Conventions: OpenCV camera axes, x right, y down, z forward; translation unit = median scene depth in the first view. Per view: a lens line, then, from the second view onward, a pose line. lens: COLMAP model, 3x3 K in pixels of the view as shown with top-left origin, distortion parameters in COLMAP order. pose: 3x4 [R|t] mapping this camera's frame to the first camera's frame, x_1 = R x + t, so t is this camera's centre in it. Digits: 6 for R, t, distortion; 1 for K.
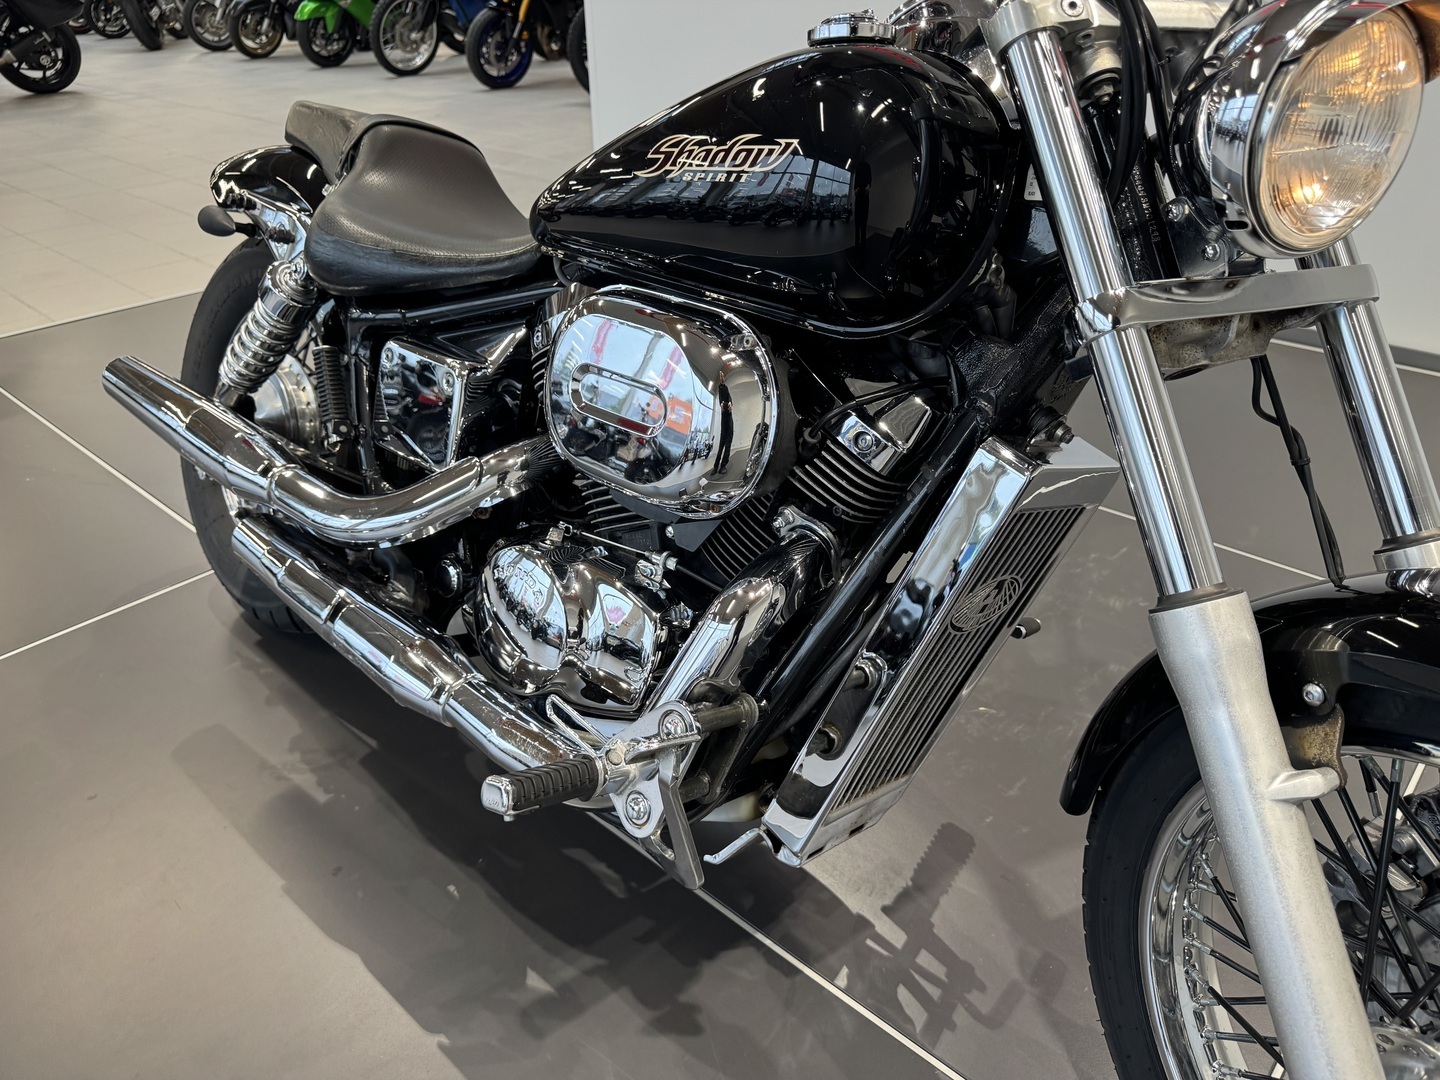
lens RADIAL K [[1023.6, 0, 720.0], [0, 1023.6, 540.0], [0, 0, 1]] dist [-0.001399, -0.000407]
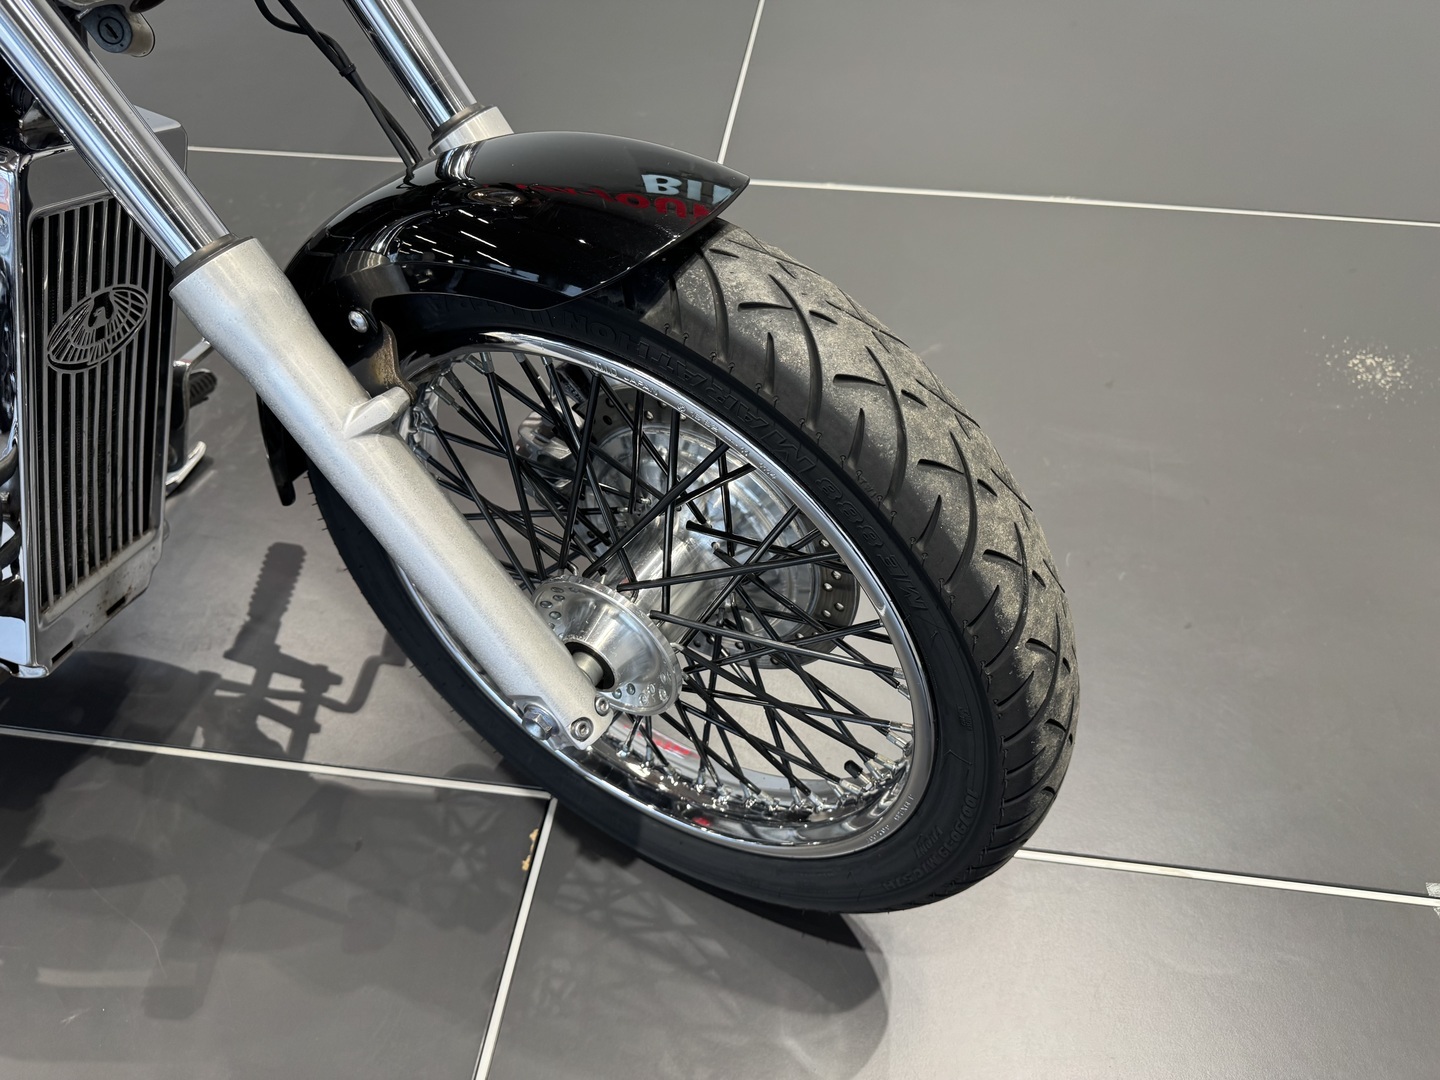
lens RADIAL K [[1023.6, 0, 720.0], [0, 1023.6, 540.0], [0, 0, 1]] dist [-0.001399, -0.000407]
pose [[0.832137, -0.419607, 0.362598, 0.262811], [0.287349, 0.885459, 0.365229, 0.048079], [-0.474318, -0.199728, 0.857398, -0.033074]]
